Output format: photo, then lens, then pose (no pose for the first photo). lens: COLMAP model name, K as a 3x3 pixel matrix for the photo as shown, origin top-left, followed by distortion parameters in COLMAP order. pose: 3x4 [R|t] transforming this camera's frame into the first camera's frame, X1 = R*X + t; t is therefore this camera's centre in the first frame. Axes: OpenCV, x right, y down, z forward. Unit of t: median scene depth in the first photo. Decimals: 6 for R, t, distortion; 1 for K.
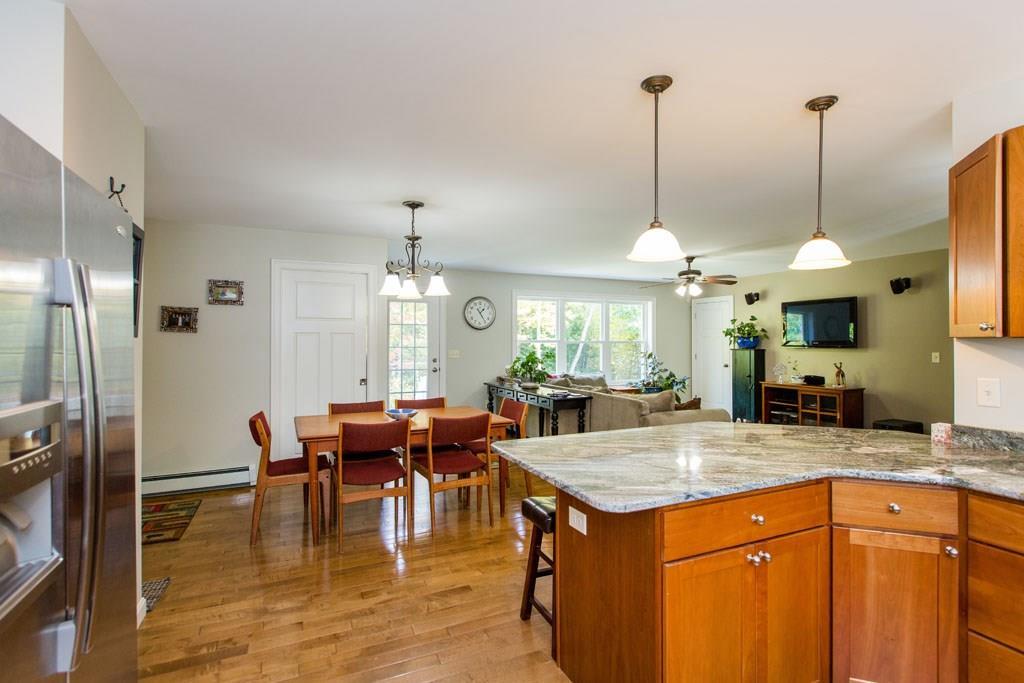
lens RADIAL K [[496.2, 0, 515.5], [0, 496.2, 339.2], [0, 0, 1]] dist [0.004310, 0.000580]
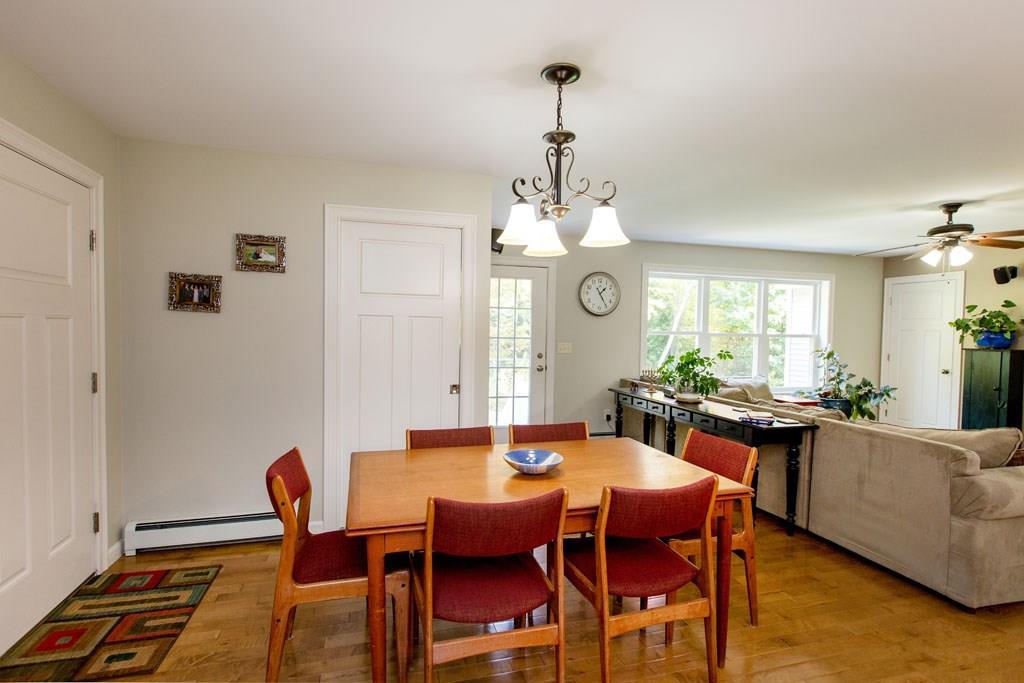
lens RADIAL K [[499.2, 0, 513.0], [0, 499.2, 346.5], [0, 0, 1]] dist [0.001478, -0.000110]
pose [[0.988780, 0.020022, -0.148030, -0.145887], [-0.014828, 0.999238, 0.036112, 0.002060], [0.148640, -0.033512, 0.988323, 0.385495]]
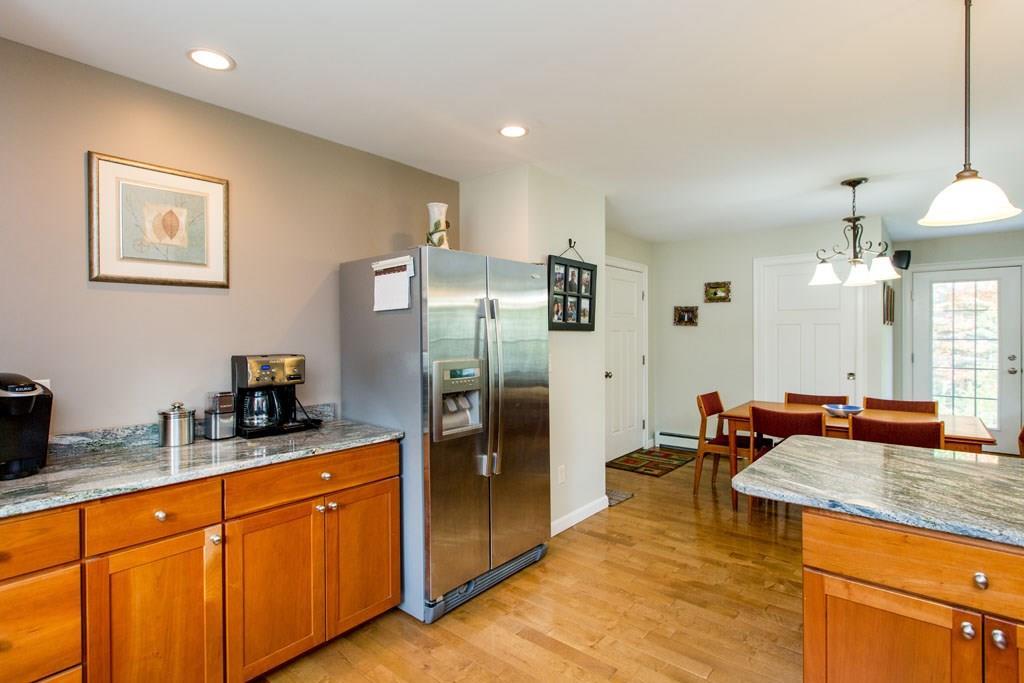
lens RADIAL K [[503.8, 0, 512.0], [0, 503.8, 341.5], [0, 0, 1]] dist [0.002179, 0.000398]
pose [[0.429635, 0.012429, -0.902917, 0.307528], [0.007714, 0.999818, 0.017434, 0.000084], [0.902970, -0.014455, 0.429461, 0.028406]]
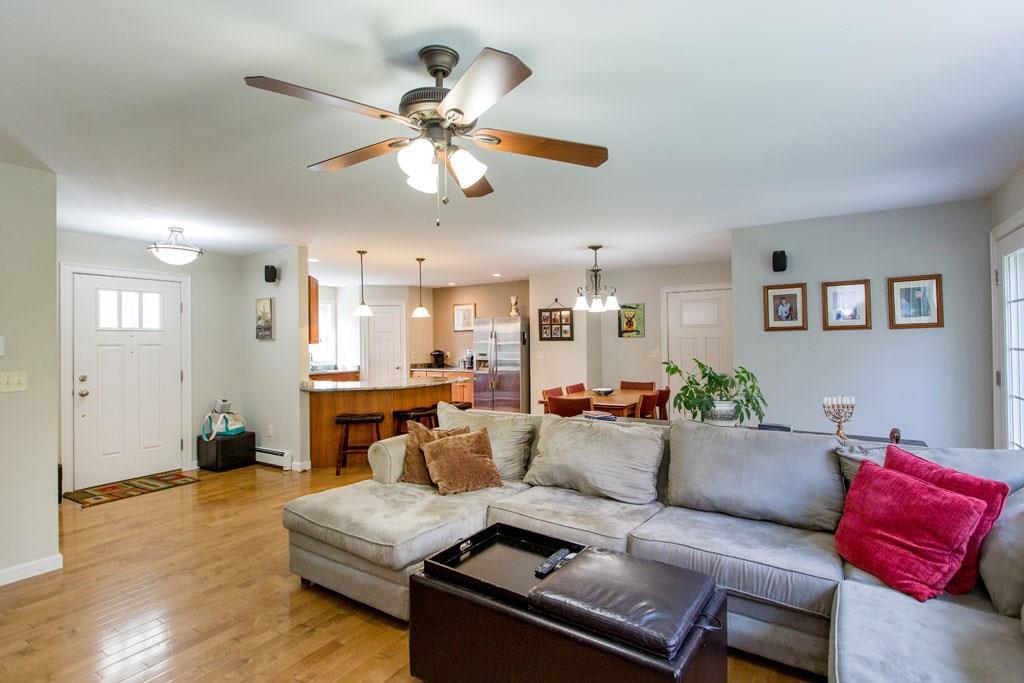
lens RADIAL K [[496.2, 0, 515.5], [0, 496.2, 339.2], [0, 0, 1]] dist [0.004310, 0.000580]
pose [[-0.846678, 0.011179, -0.531988, 0.642023], [0.016349, 0.999854, -0.005009, -0.001213], [0.531855, -0.012938, -0.846737, 1.775590]]
